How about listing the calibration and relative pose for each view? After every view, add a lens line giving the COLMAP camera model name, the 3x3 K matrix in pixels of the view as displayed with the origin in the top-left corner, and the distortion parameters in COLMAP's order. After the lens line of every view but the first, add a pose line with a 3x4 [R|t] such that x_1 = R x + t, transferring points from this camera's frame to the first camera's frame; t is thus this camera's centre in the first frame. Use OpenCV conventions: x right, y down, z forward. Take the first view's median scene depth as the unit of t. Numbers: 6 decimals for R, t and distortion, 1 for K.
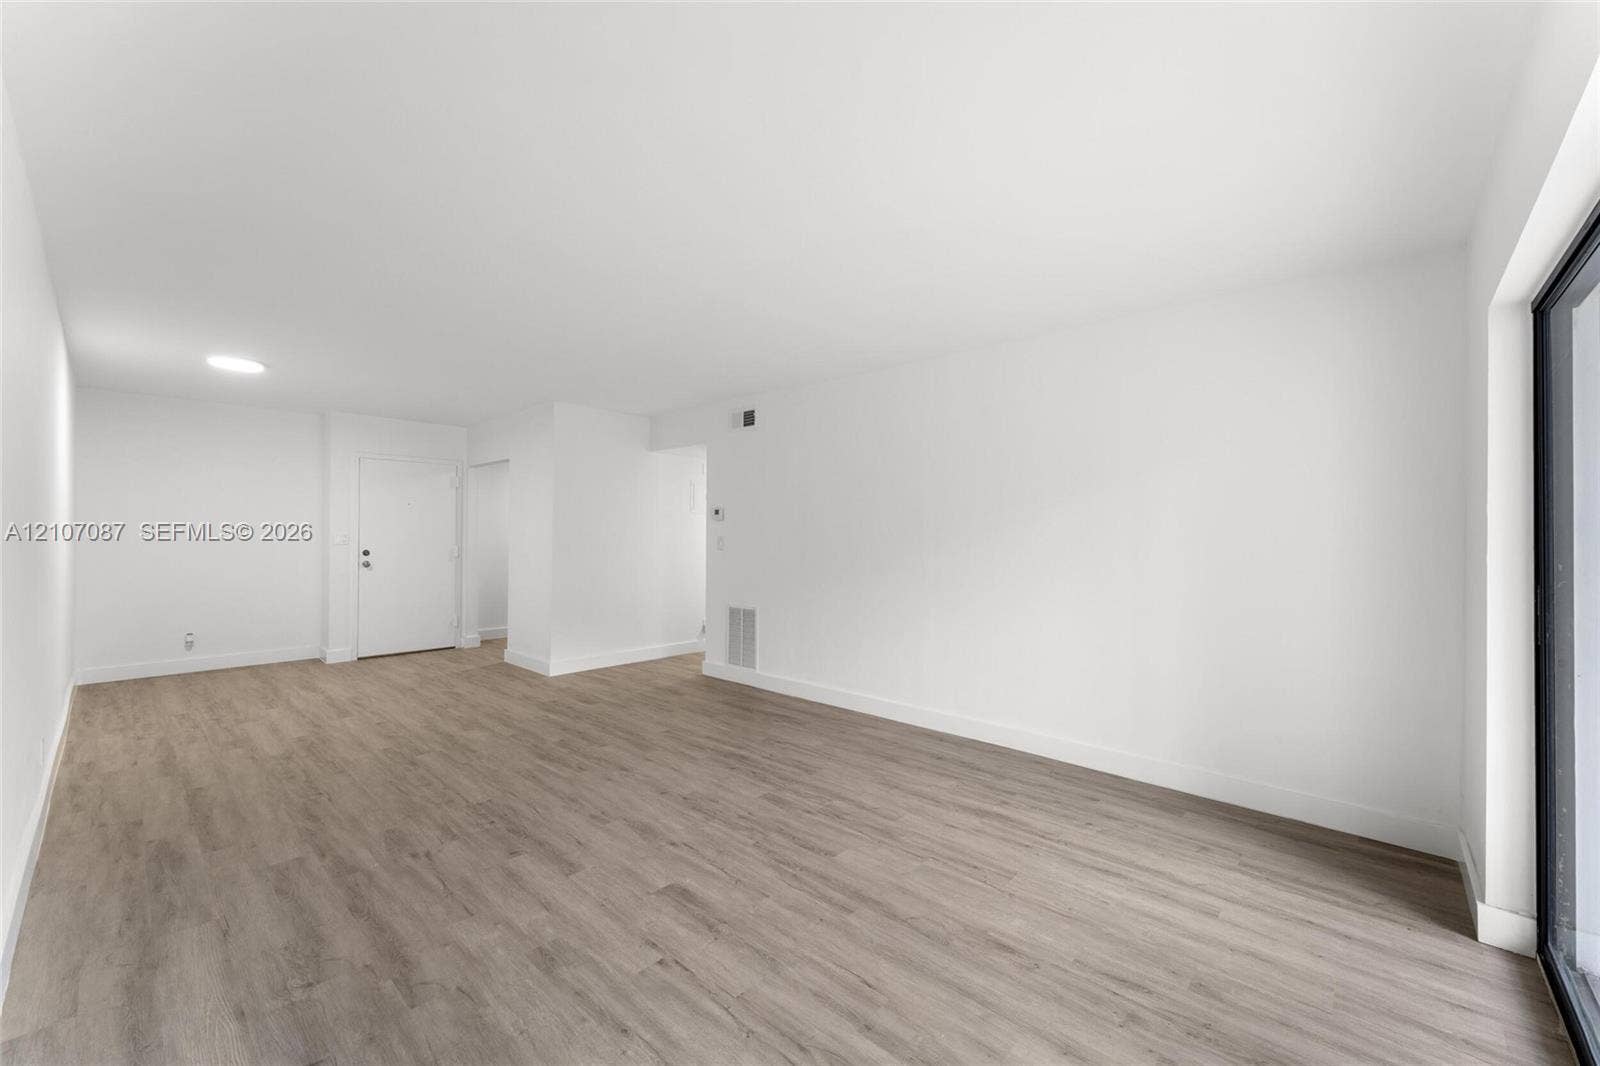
lens RADIAL K [[638.4, 0, 803.6], [0, 638.4, 536.6], [0, 0, 1]] dist [0.001574, 0.000538]
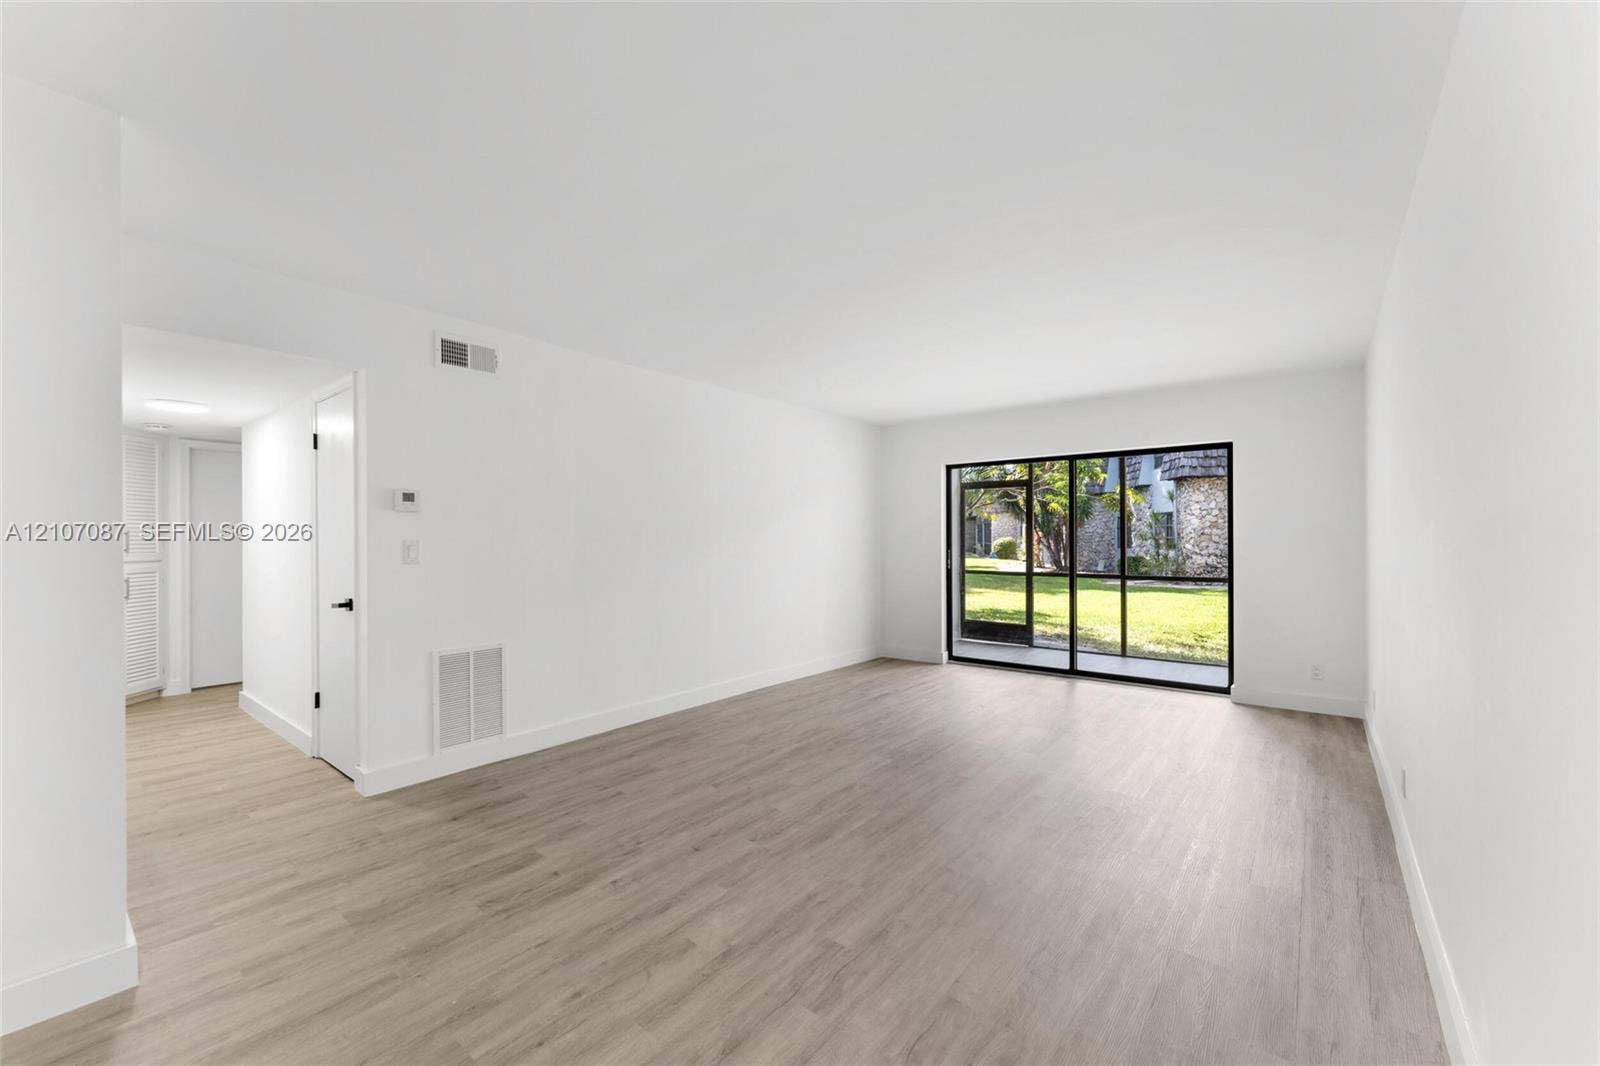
lens RADIAL K [[638.4, 0, 796.4], [0, 638.4, 539.3], [0, 0, 1]] dist [0.001574, 0.000538]
pose [[-0.066788, -0.006344, 0.997747, -1.005105], [0.003532, 0.999972, 0.006594, -0.004050], [-0.997761, 0.003964, -0.066764, 0.950109]]
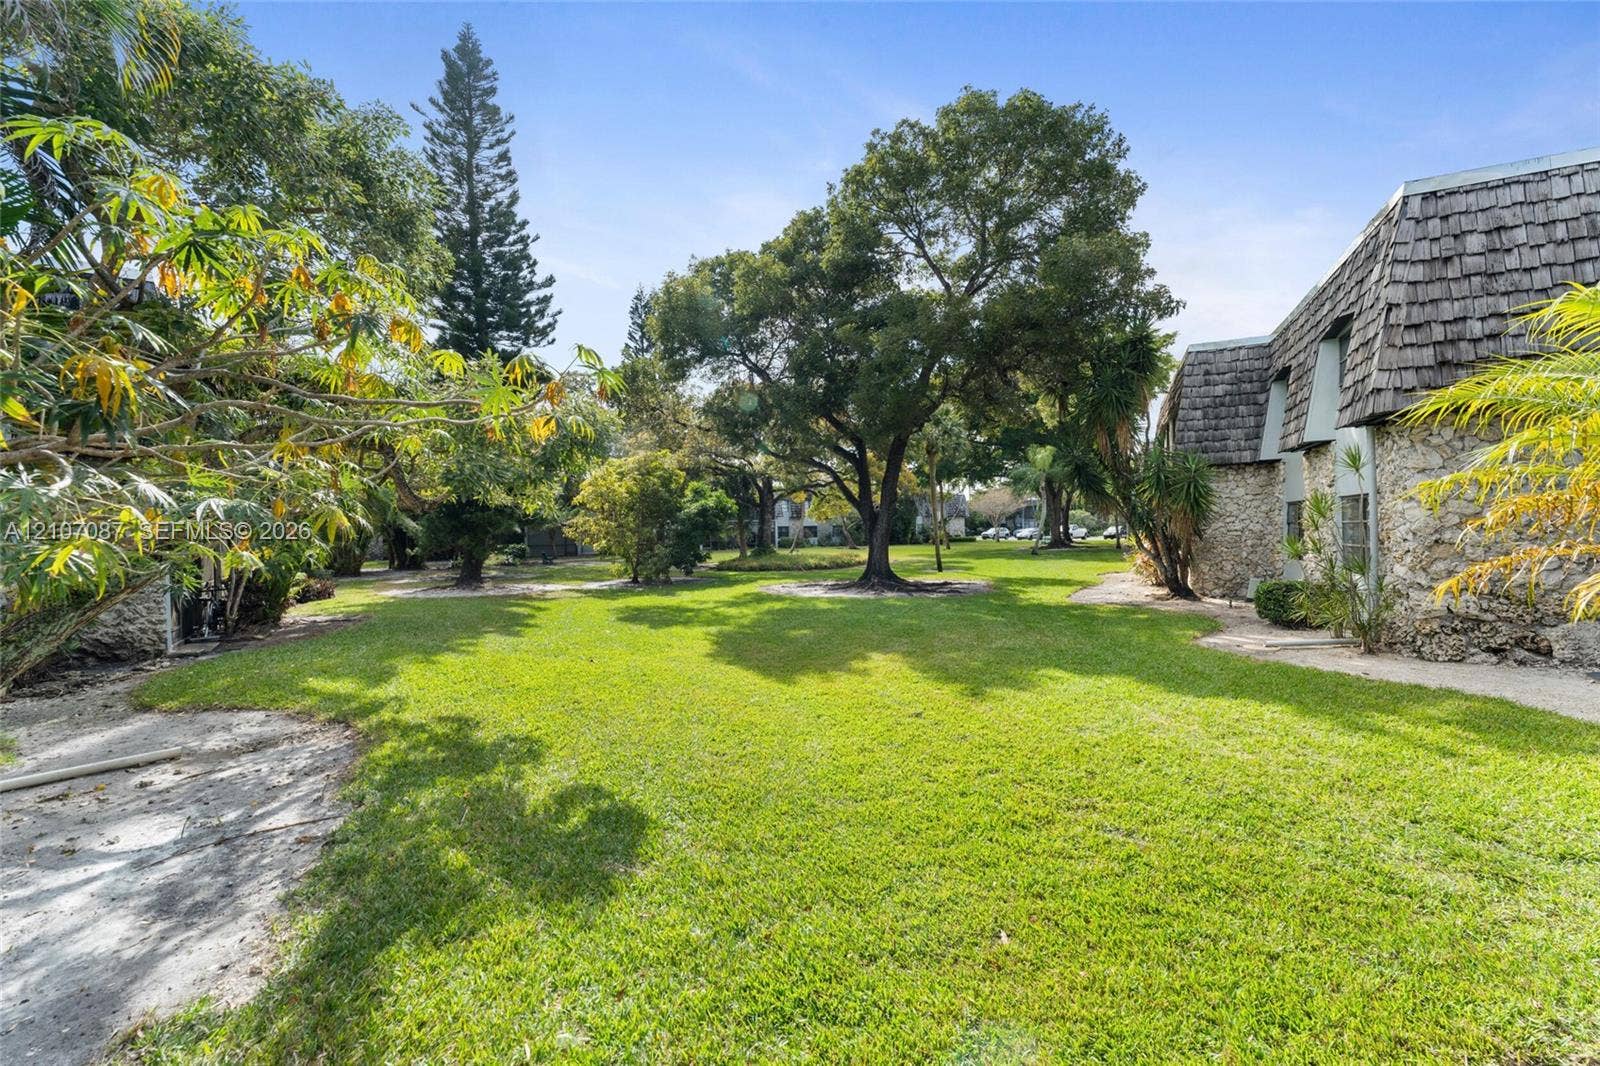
lens RADIAL K [[638.4, 0, 799.1], [0, 638.4, 532.1], [0, 0, 1]] dist [0.001574, 0.000538]
pose [[0.230924, -0.013798, 0.972874, 0.900124], [0.020325, 0.999750, 0.009355, -0.092035], [-0.972759, 0.017613, 0.231147, -0.729156]]
